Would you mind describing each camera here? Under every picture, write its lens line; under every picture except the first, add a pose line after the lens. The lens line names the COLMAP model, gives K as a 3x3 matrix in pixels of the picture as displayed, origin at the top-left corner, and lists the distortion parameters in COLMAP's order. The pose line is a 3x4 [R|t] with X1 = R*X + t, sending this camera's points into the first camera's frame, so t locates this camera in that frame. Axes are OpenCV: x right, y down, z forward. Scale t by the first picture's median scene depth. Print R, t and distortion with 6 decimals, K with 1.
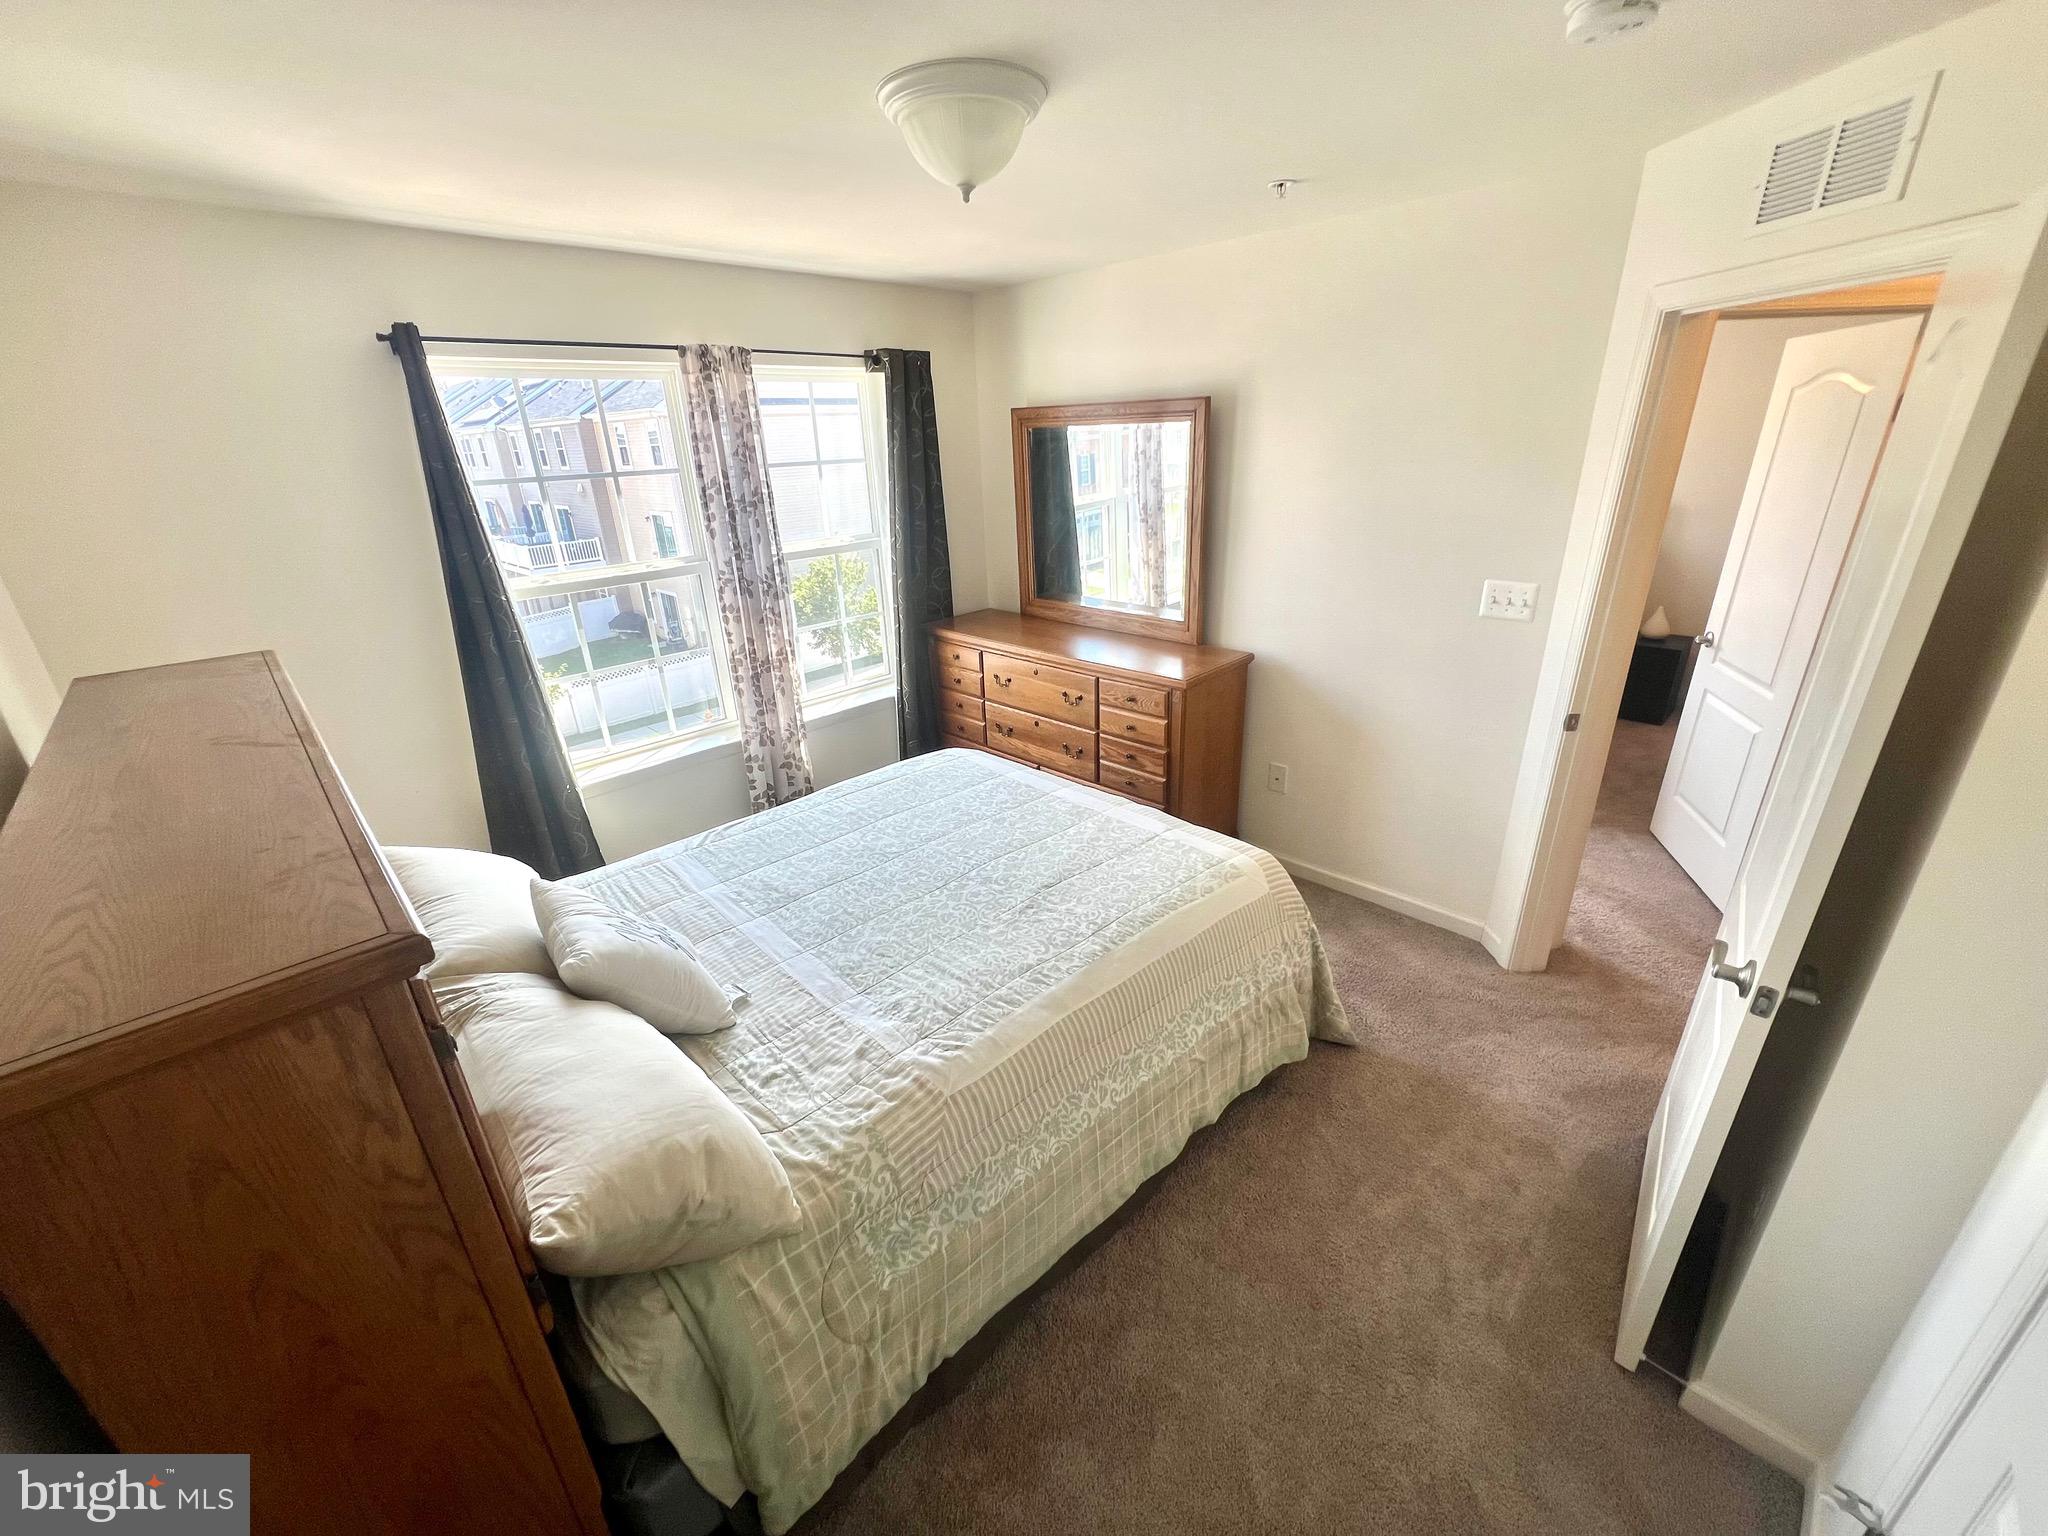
lens RADIAL K [[819.9, 0, 1028.1], [0, 819.9, 770.1], [0, 0, 1]] dist [-0.000127, -0.000064]
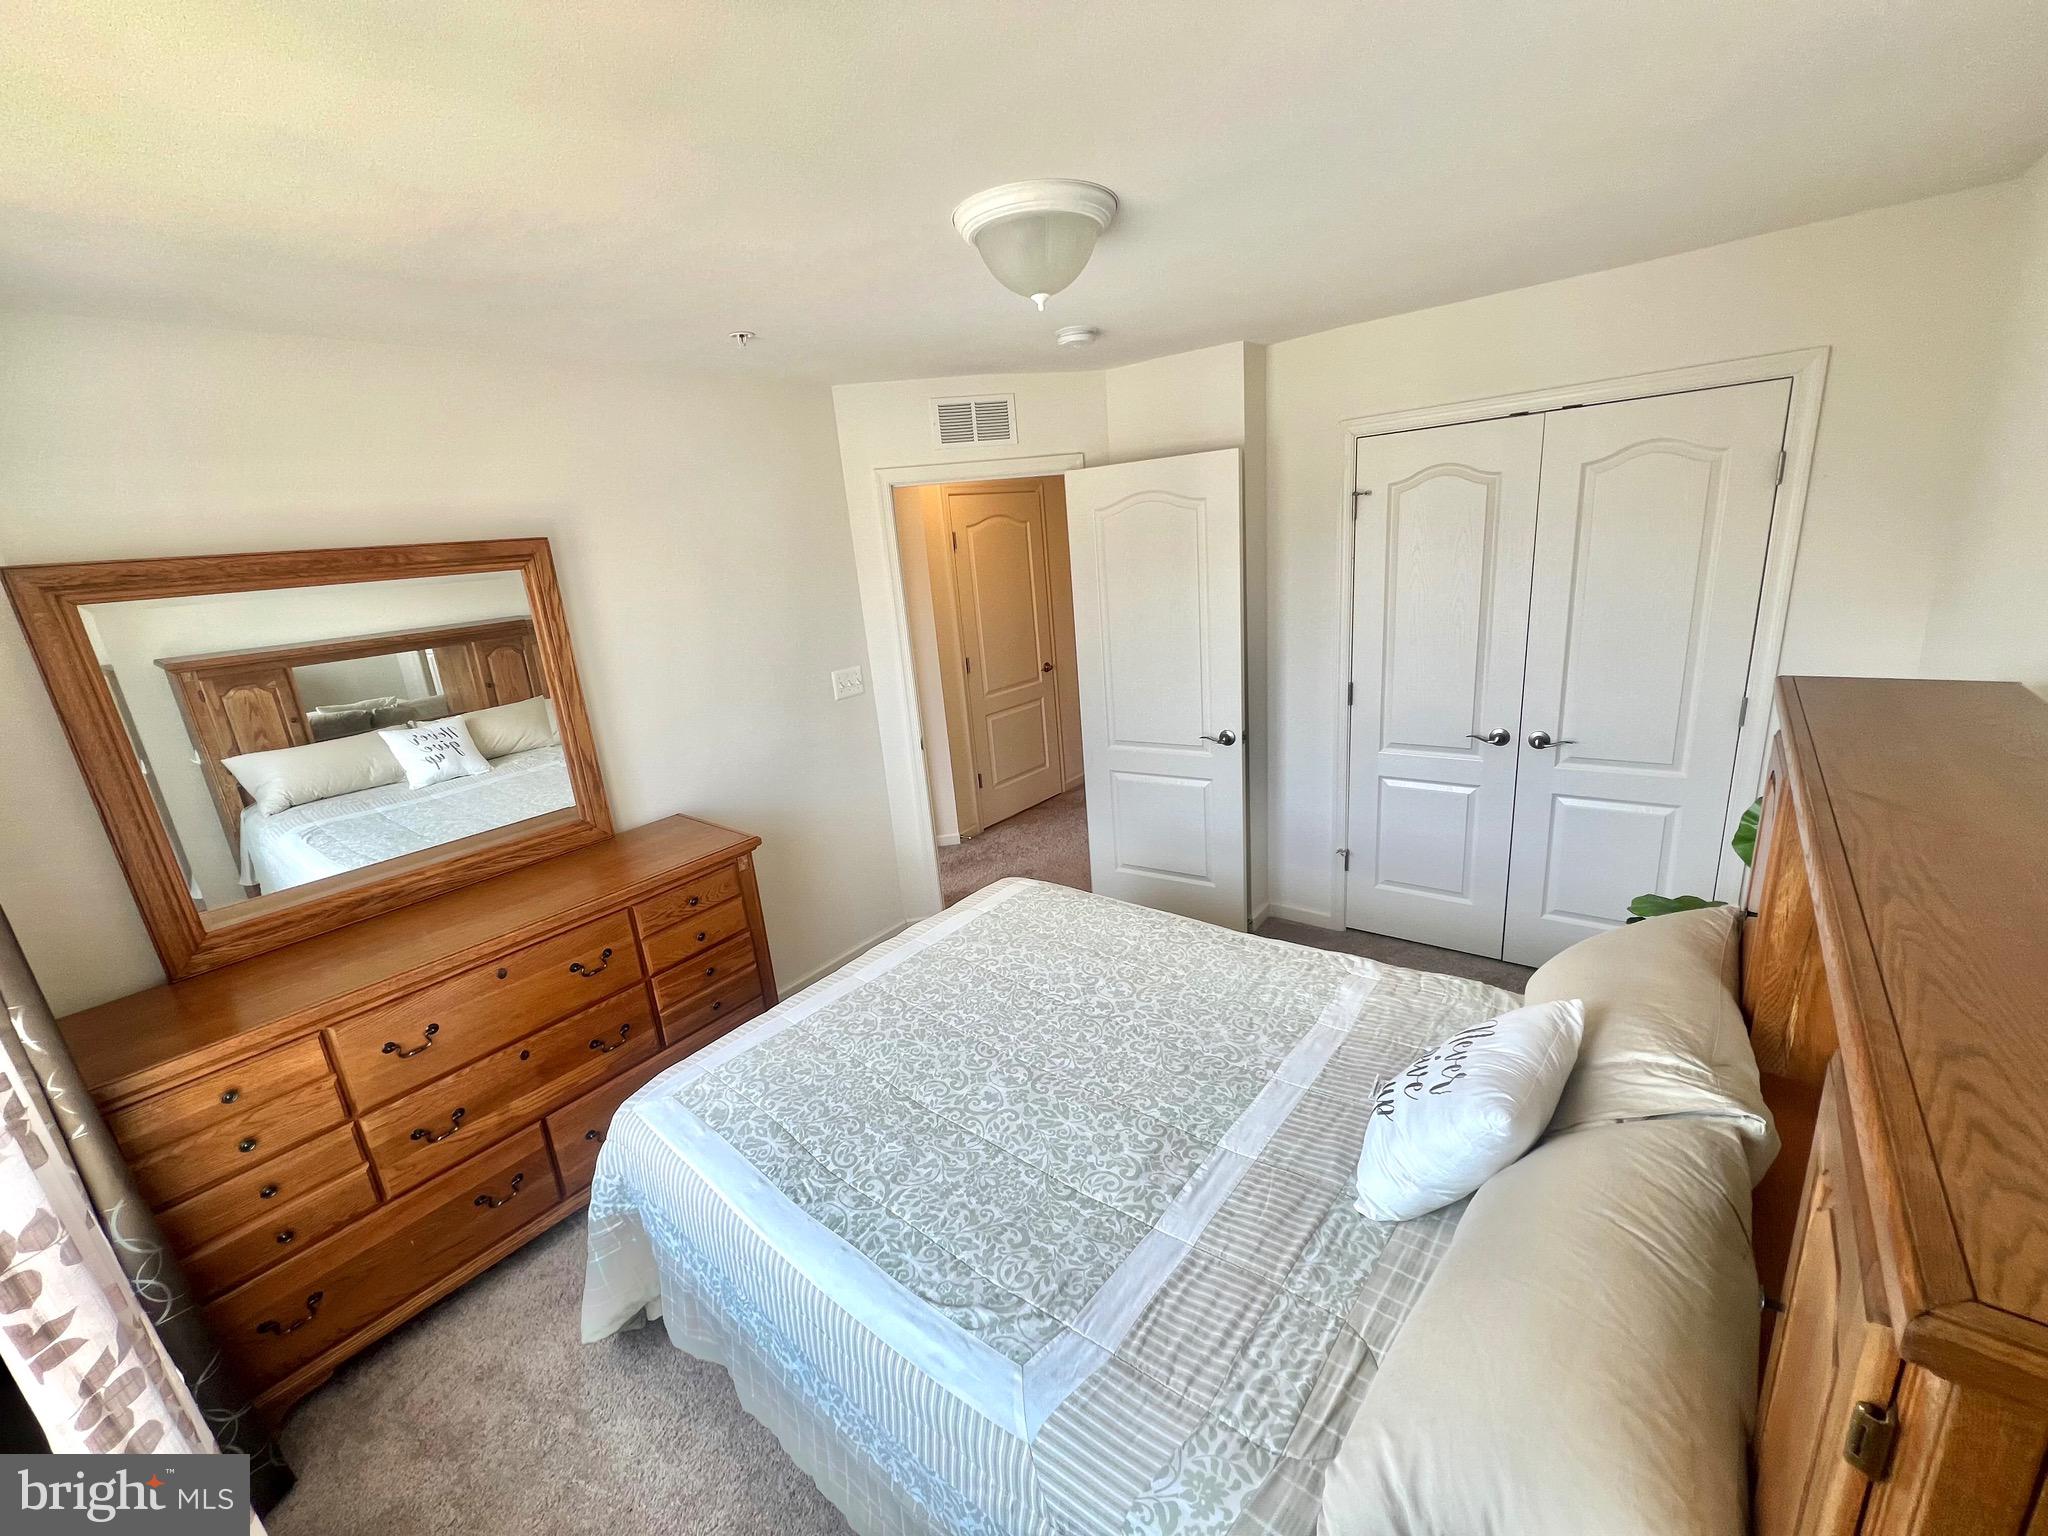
lens RADIAL K [[819.9, 0, 1029.5], [0, 819.9, 766.2], [0, 0, 1]] dist [-0.000127, -0.000064]
pose [[-0.116399, -0.230841, 0.966004, -0.562206], [0.453801, 0.852795, 0.258469, -0.225189], [-0.883468, 0.468459, 0.005491, 0.596939]]
